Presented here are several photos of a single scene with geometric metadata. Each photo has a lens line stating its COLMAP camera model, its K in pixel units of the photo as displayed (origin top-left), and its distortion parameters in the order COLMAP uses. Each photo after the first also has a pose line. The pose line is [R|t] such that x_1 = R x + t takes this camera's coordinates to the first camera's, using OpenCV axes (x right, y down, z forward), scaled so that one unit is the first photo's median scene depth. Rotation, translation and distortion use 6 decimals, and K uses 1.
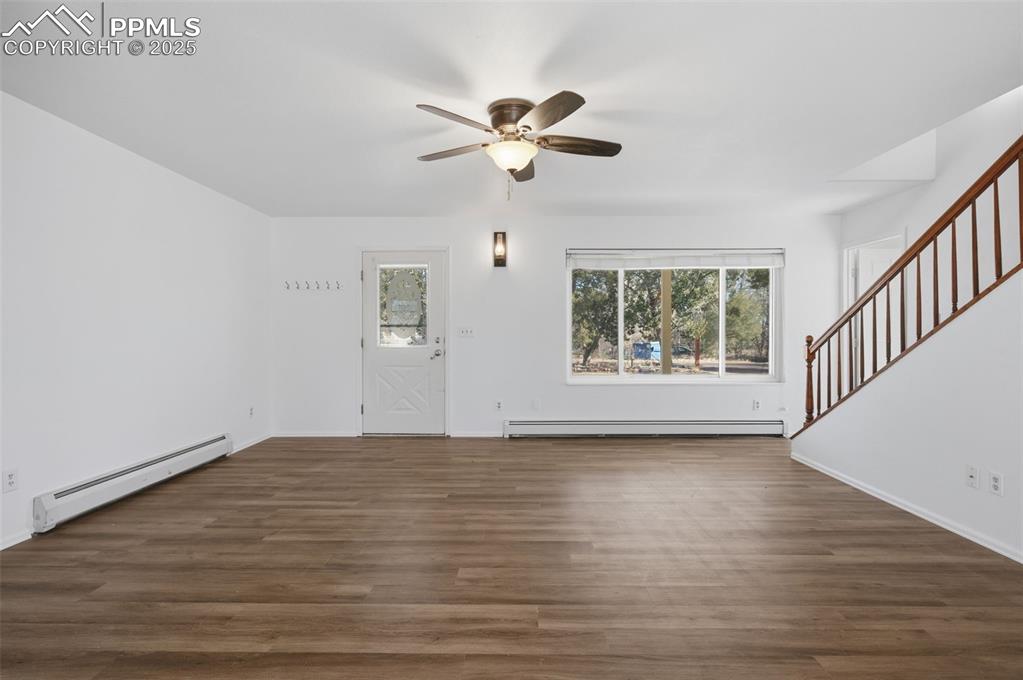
lens RADIAL K [[495.4, 0, 510.4], [0, 495.4, 336.4], [0, 0, 1]] dist [0.000612, -0.000256]
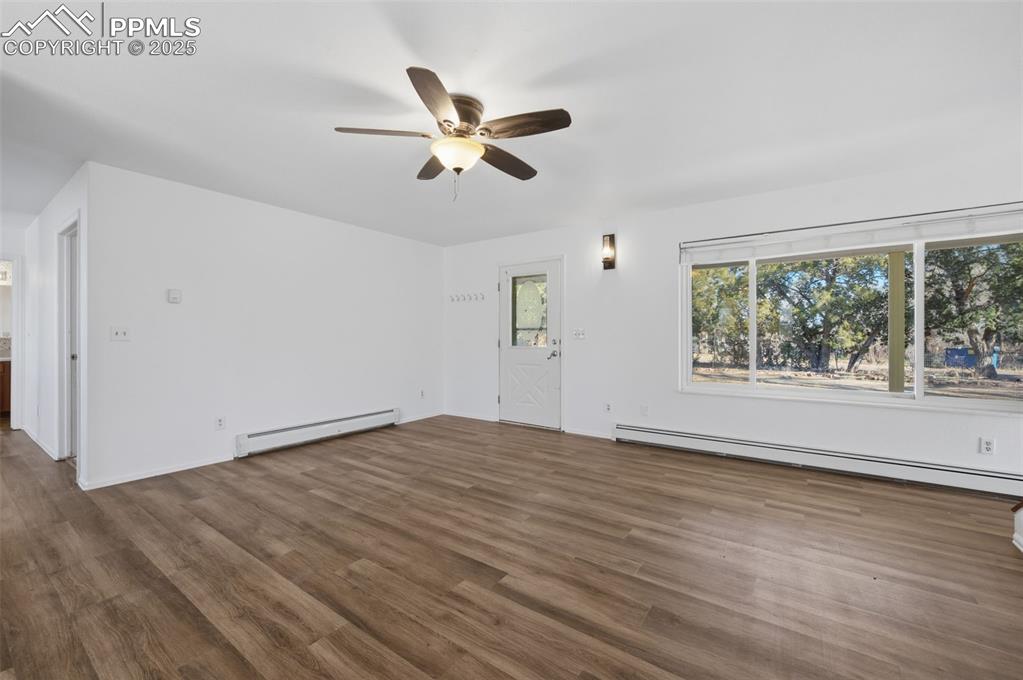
lens RADIAL K [[412.7, 0, 508.9], [0, 412.7, 337.5], [0, 0, 1]] dist [-0.001892, -0.000141]
pose [[0.823349, 0.003432, -0.567525, 0.415783], [-0.004352, 0.999990, -0.000267, -0.001813], [0.567519, 0.002689, 0.823356, 0.288725]]
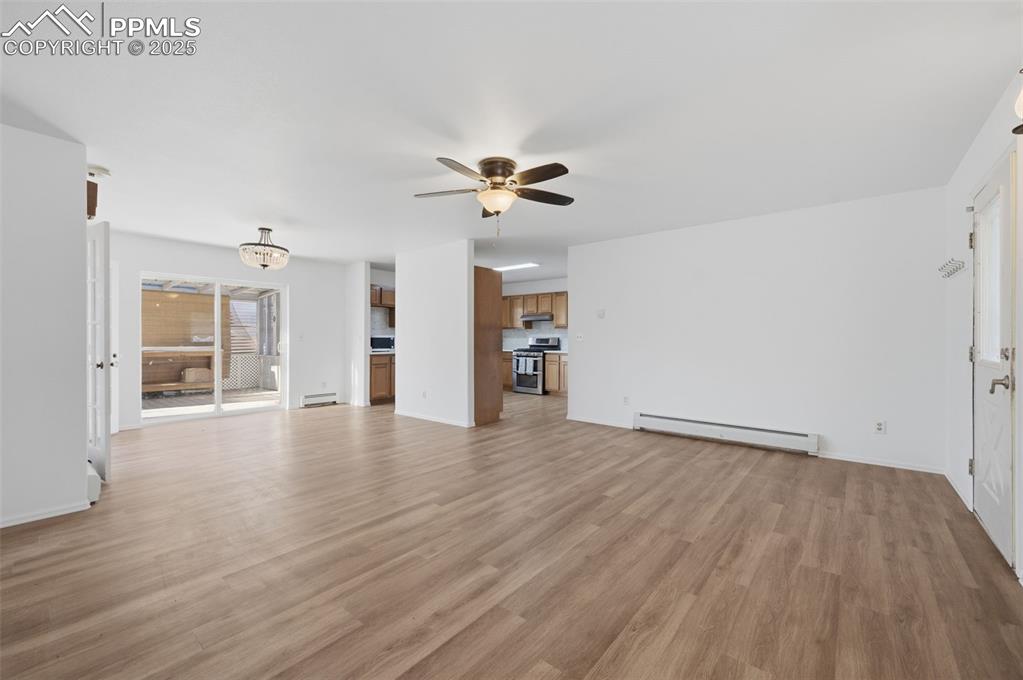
lens RADIAL K [[412.7, 0, 511.8], [0, 412.7, 339.4], [0, 0, 1]] dist [-0.001892, -0.000141]
pose [[-0.623975, 0.003034, -0.781439, 0.621546], [-0.003449, 0.999972, 0.006636, -0.008595], [0.781437, 0.006836, -0.623947, 1.284169]]
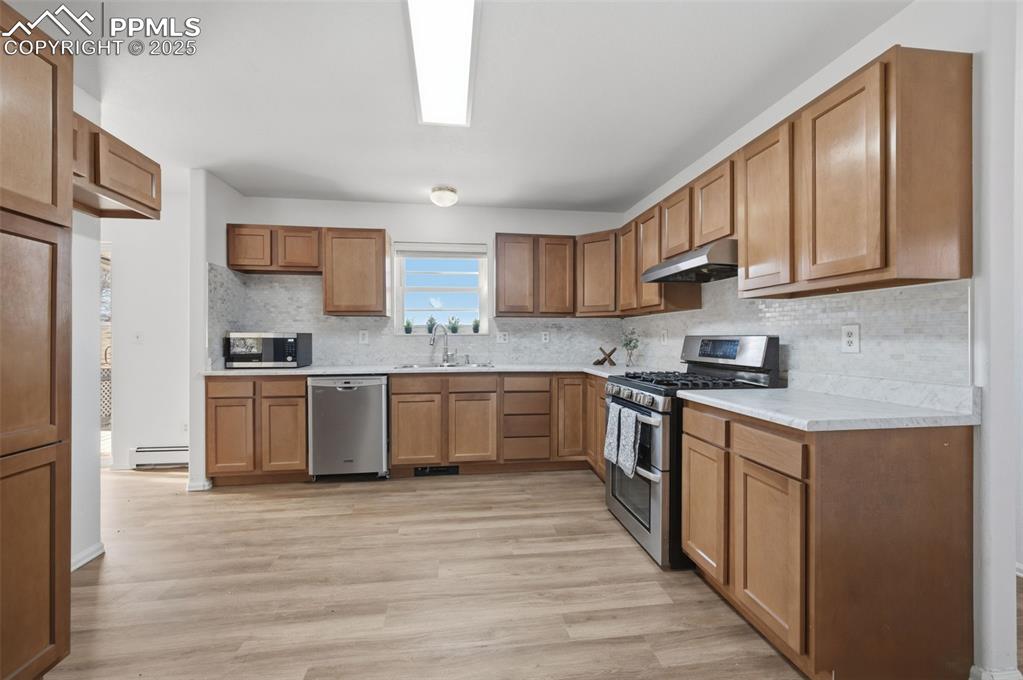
lens RADIAL K [[412.7, 0, 508.8], [0, 412.7, 338.7], [0, 0, 1]] dist [-0.001892, -0.000141]
pose [[-0.988970, 0.005004, -0.148030, -0.929043], [0.003772, 0.999956, 0.008601, -0.006526], [0.148067, 0.007948, -0.988945, 0.537892]]
